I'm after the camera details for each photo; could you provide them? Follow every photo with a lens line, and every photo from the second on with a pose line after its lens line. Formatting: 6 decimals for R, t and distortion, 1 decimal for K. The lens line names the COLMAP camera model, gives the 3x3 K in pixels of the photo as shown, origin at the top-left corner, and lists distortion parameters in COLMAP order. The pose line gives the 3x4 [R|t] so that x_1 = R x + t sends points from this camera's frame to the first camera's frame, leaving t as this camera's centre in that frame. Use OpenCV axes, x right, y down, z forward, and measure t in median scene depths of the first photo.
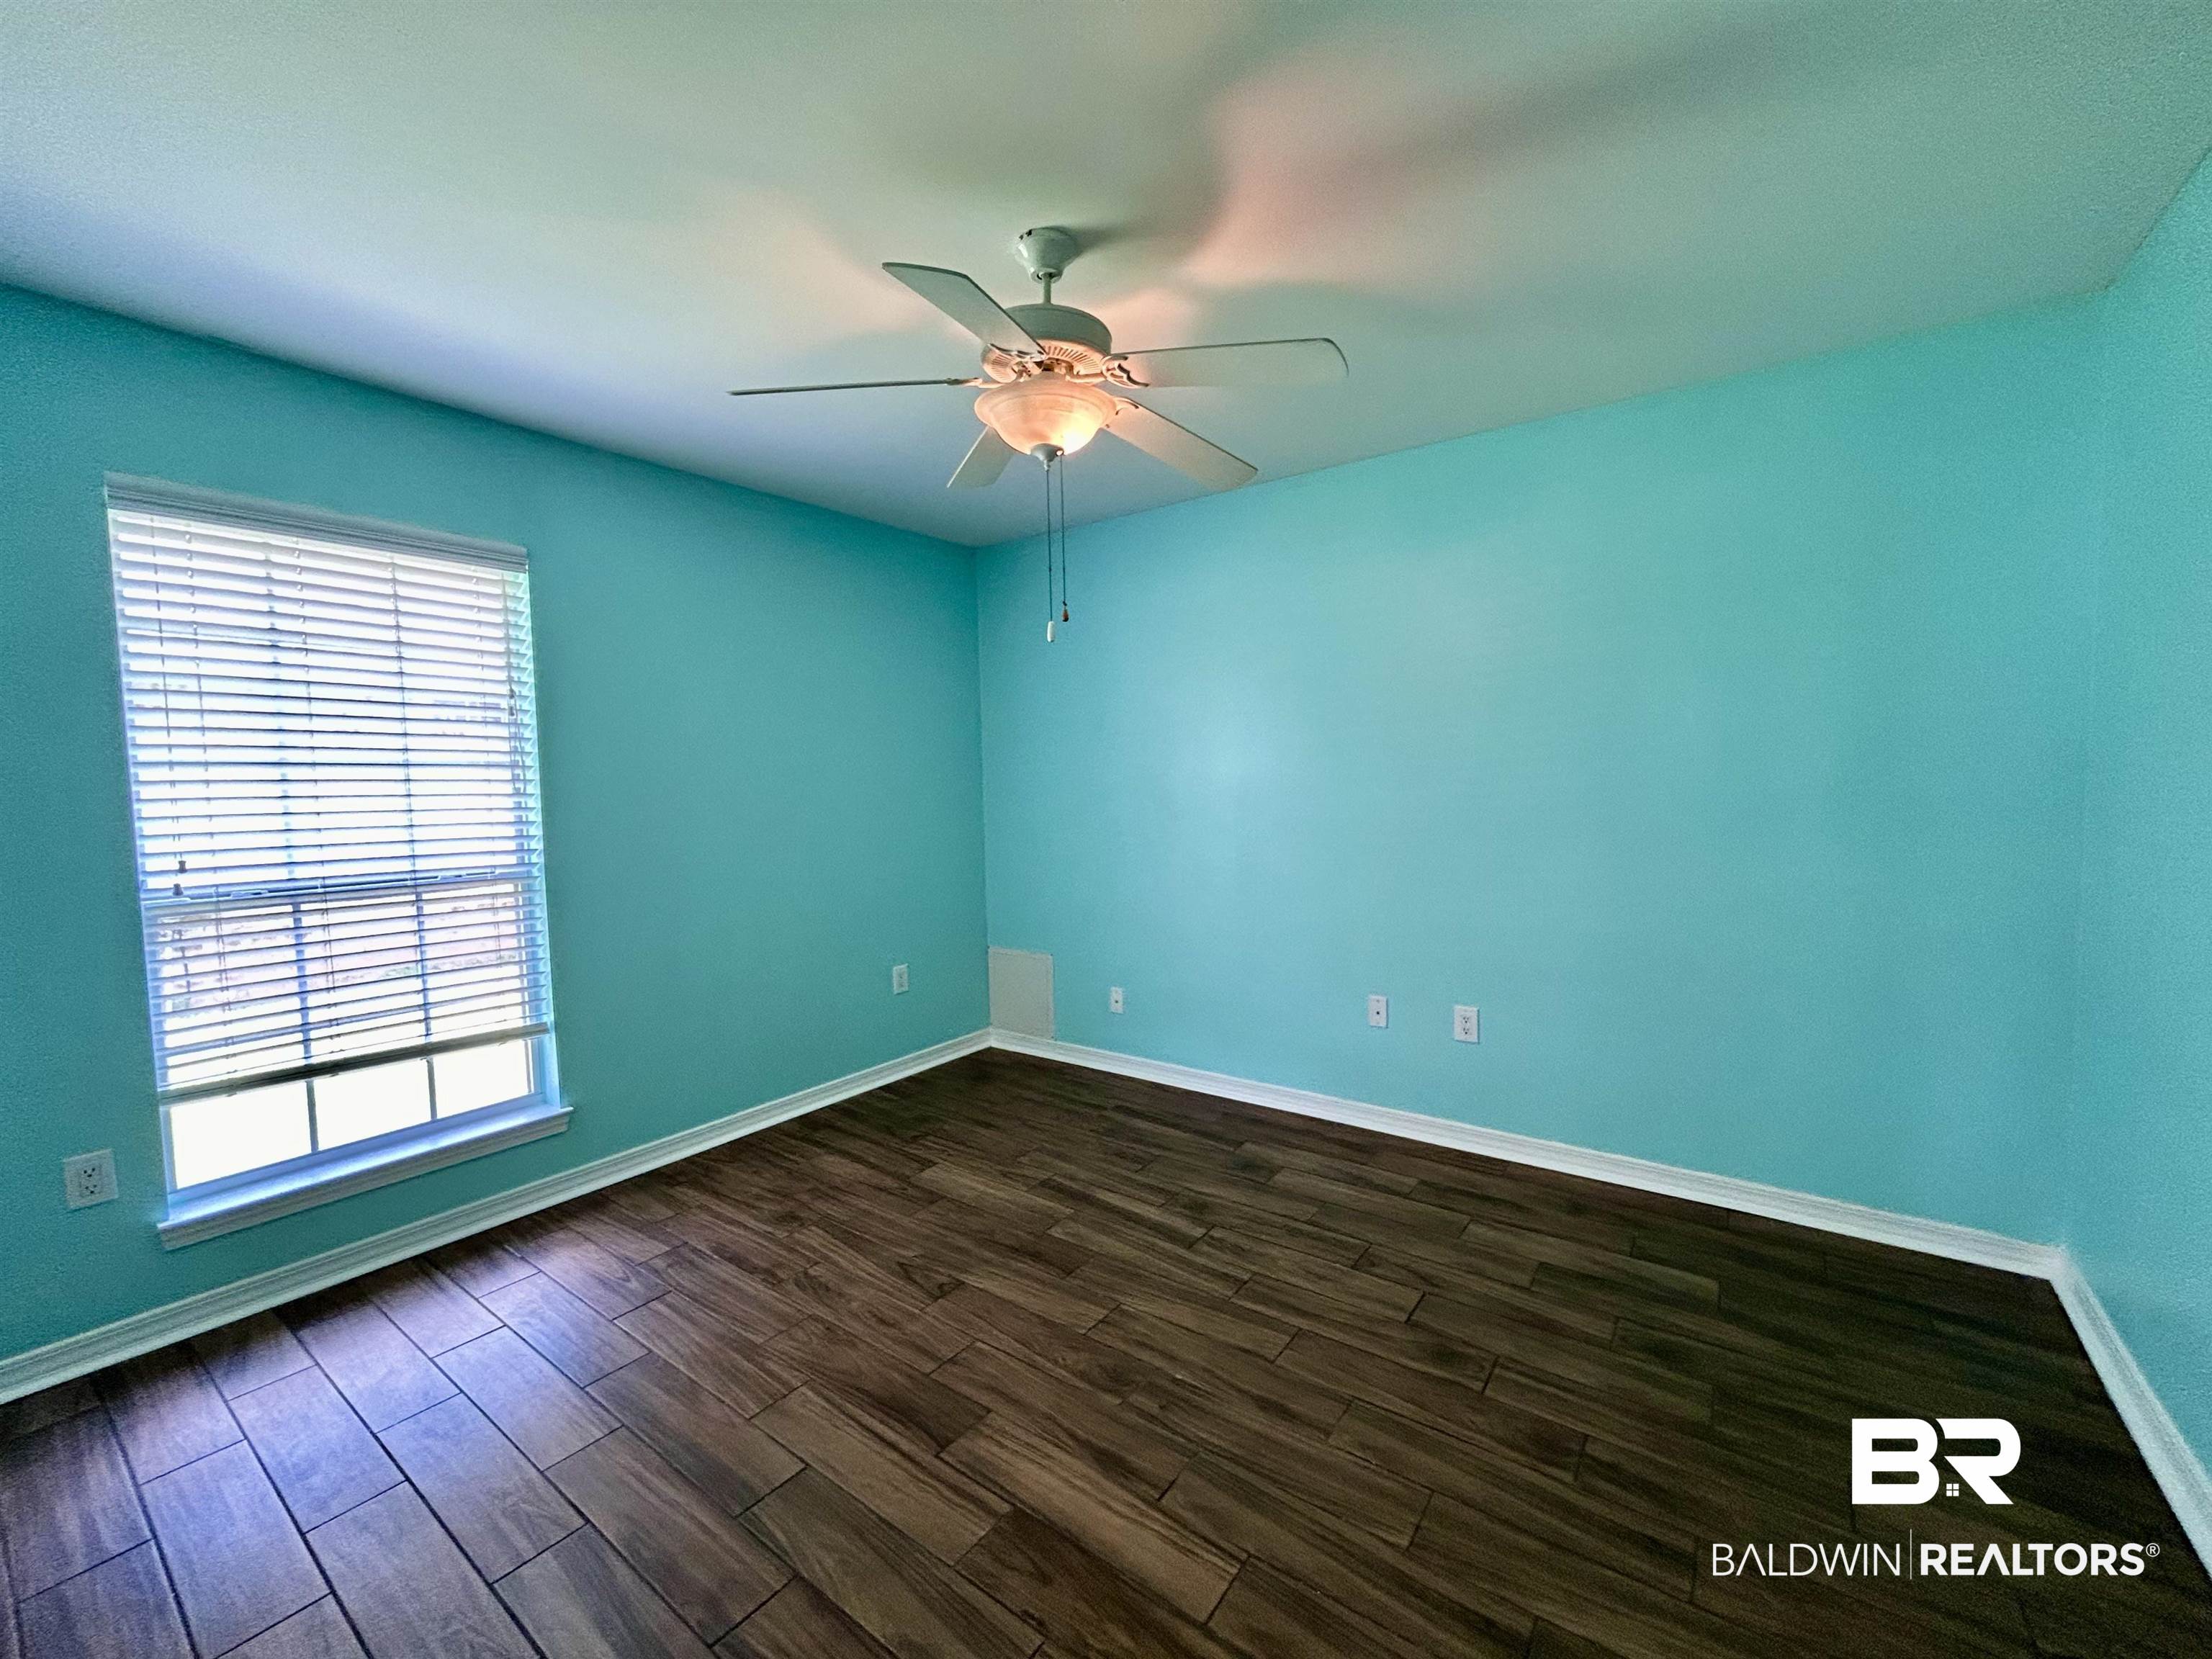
lens RADIAL K [[896.6, 0, 1105.7], [0, 896.6, 827.0], [0, 0, 1]] dist [-0.002038, 0.002502]
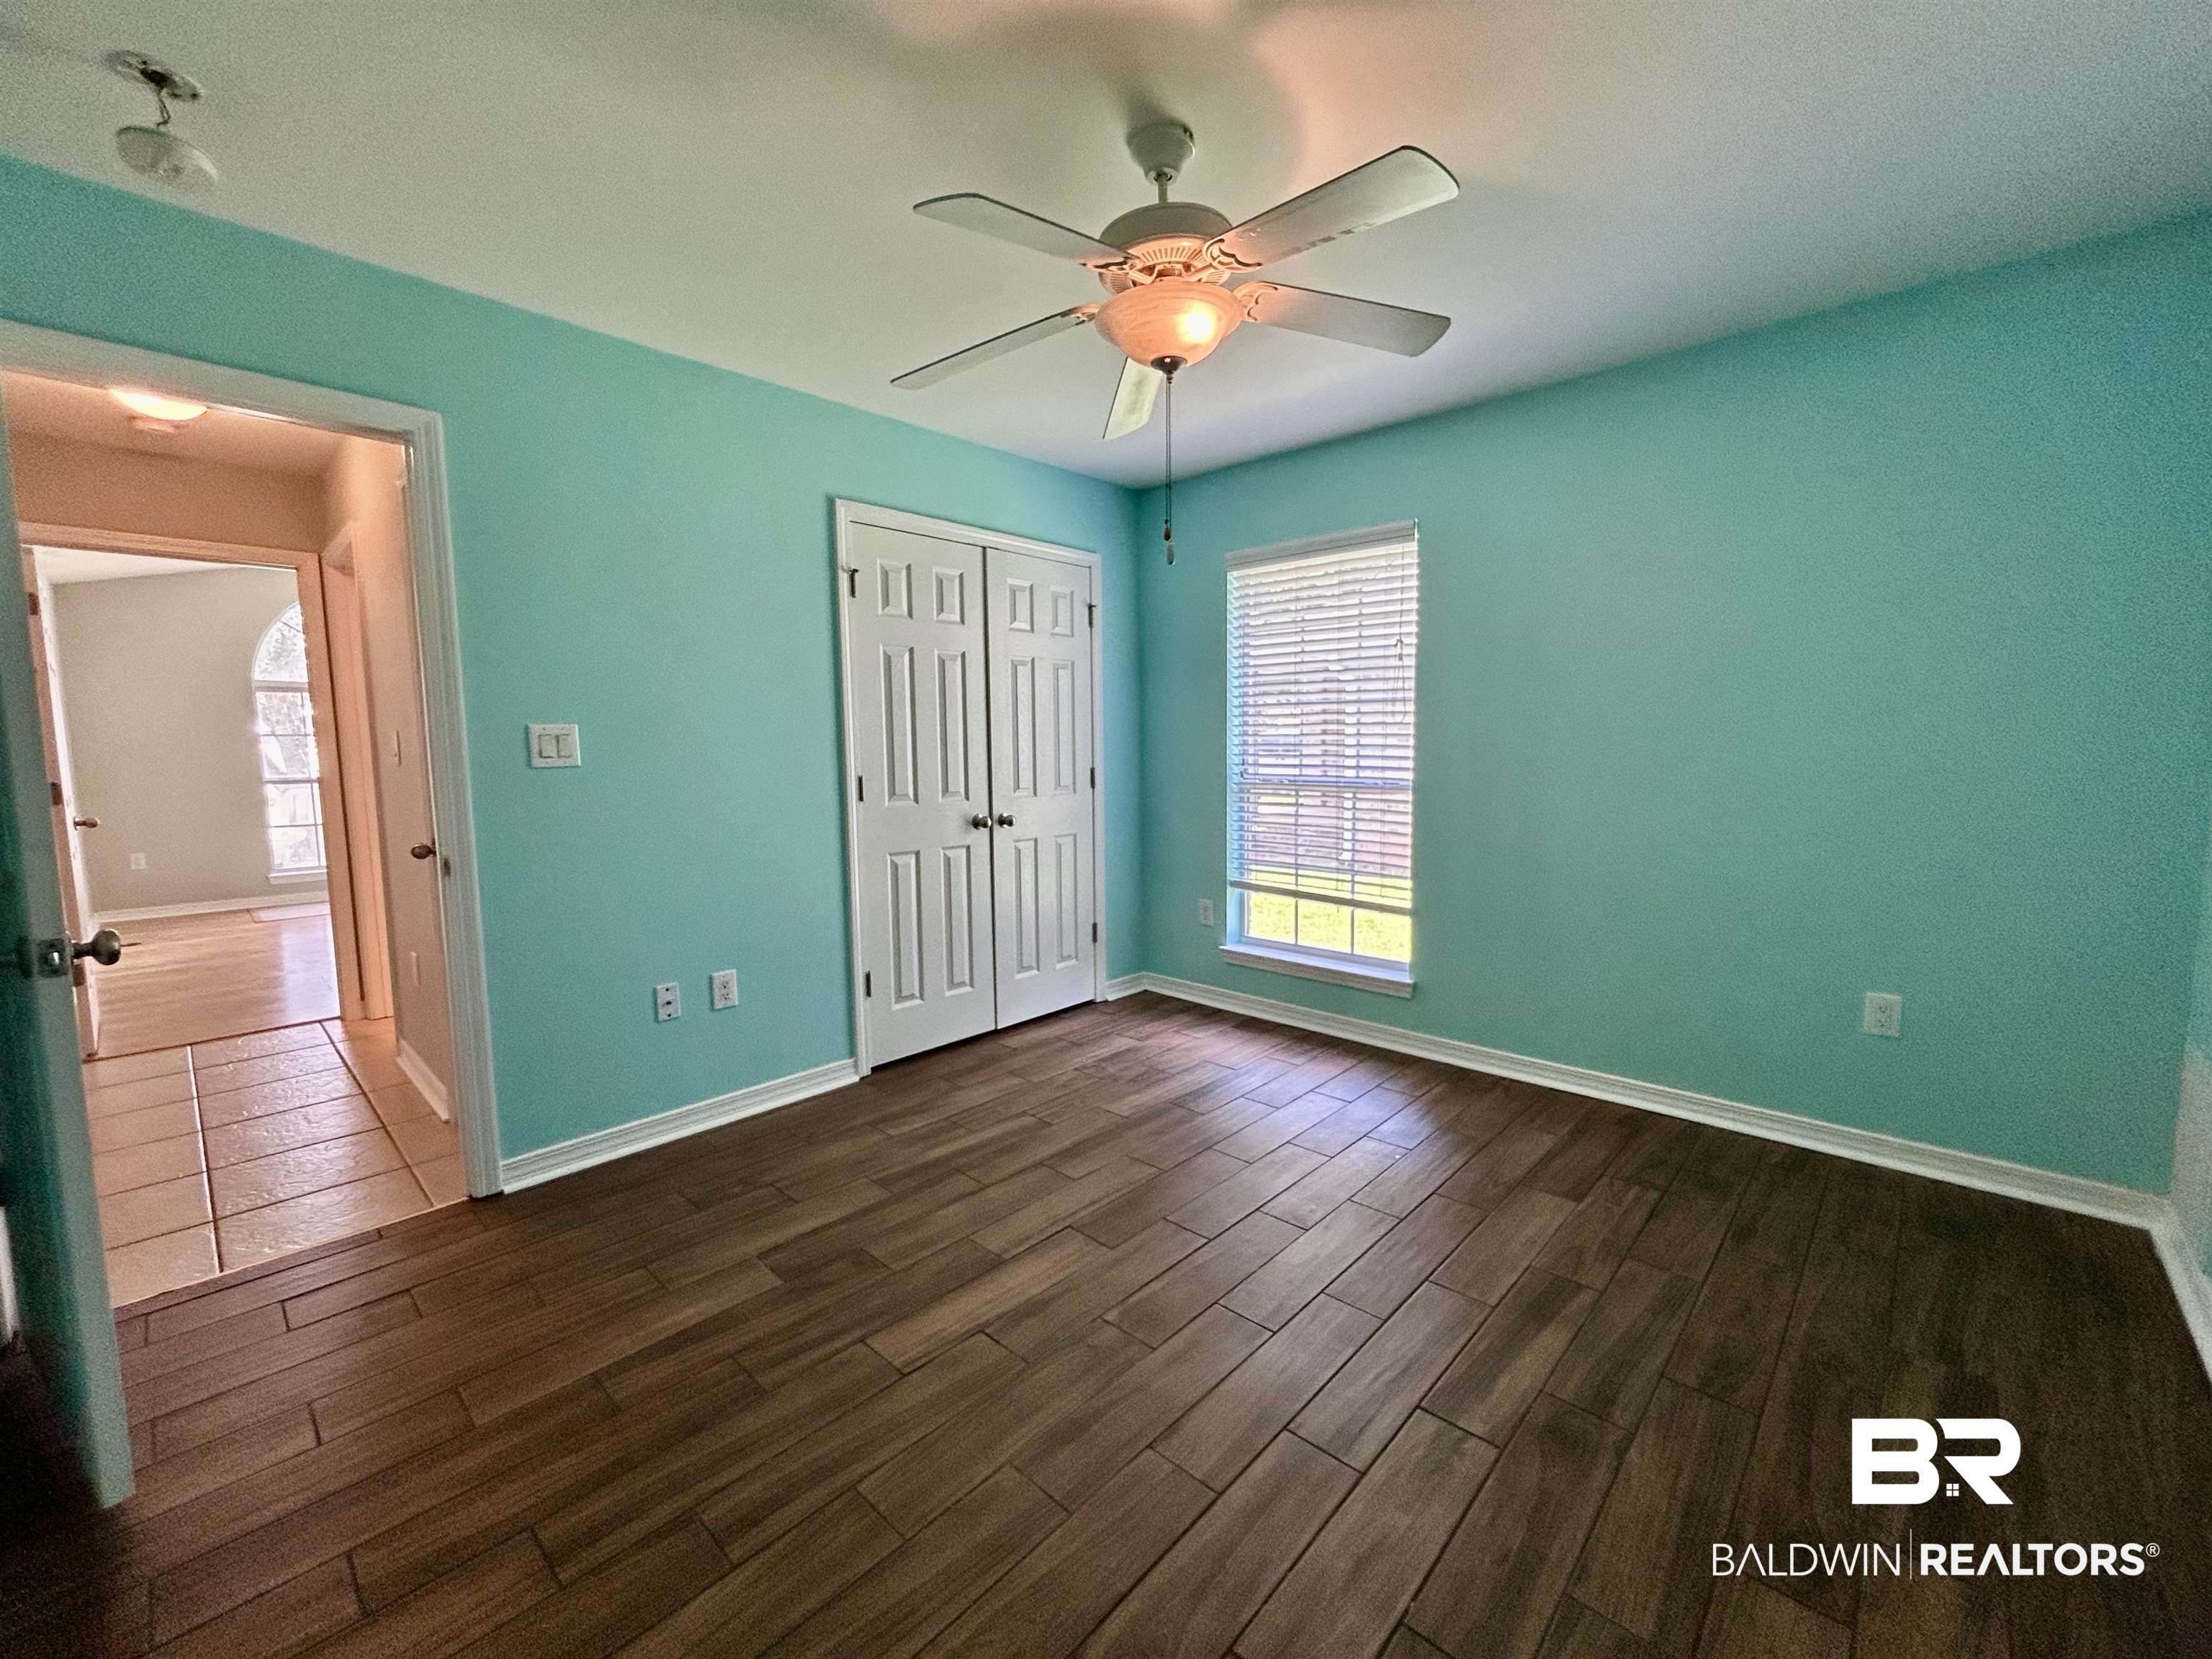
lens RADIAL K [[896.6, 0, 1112.5], [0, 896.6, 834.2], [0, 0, 1]] dist [-0.002038, 0.002502]
pose [[-0.116096, 0.123404, -0.985542, 0.795421], [-0.042780, 0.990710, 0.129091, -0.032755], [0.992316, 0.057148, -0.109739, 0.903035]]
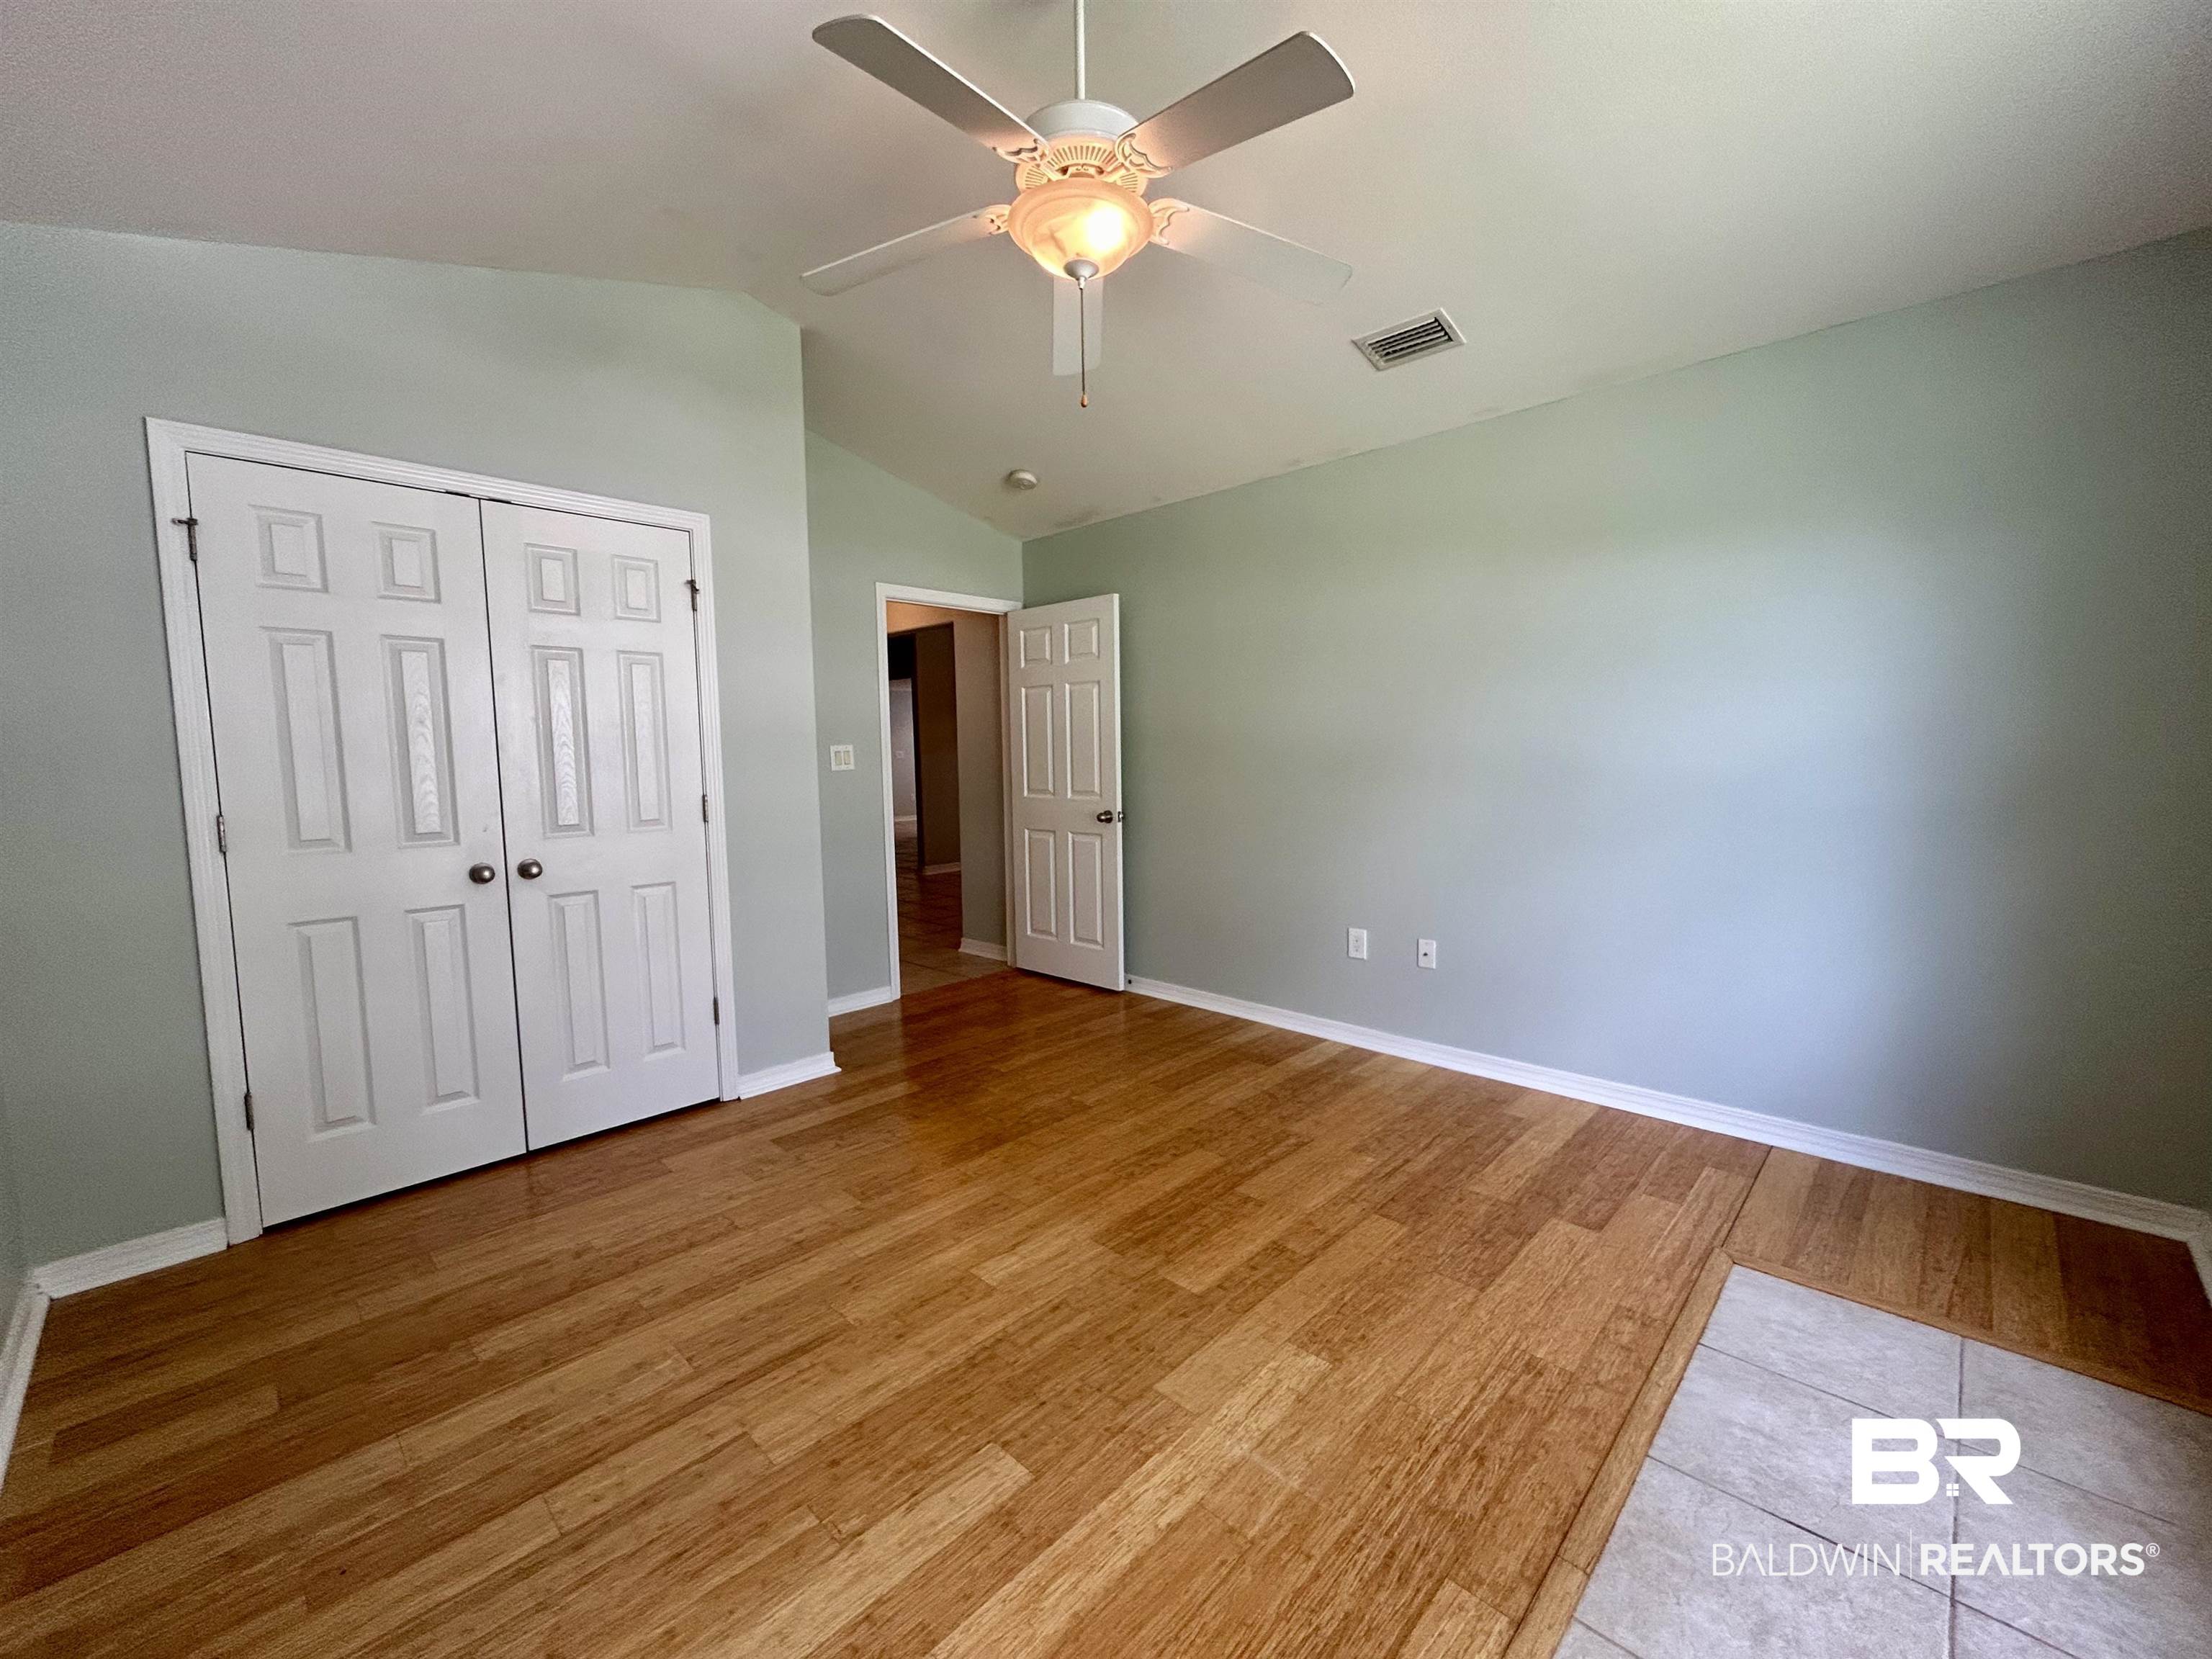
lens RADIAL K [[896.6, 0, 1099.3], [0, 896.6, 826.2], [0, 0, 1]] dist [-0.002038, 0.002502]
pose [[-0.138153, 0.114706, -0.983746, 0.270462], [-0.050325, 0.991175, 0.122640, -0.082309], [0.989132, 0.066450, -0.131161, 1.435141]]
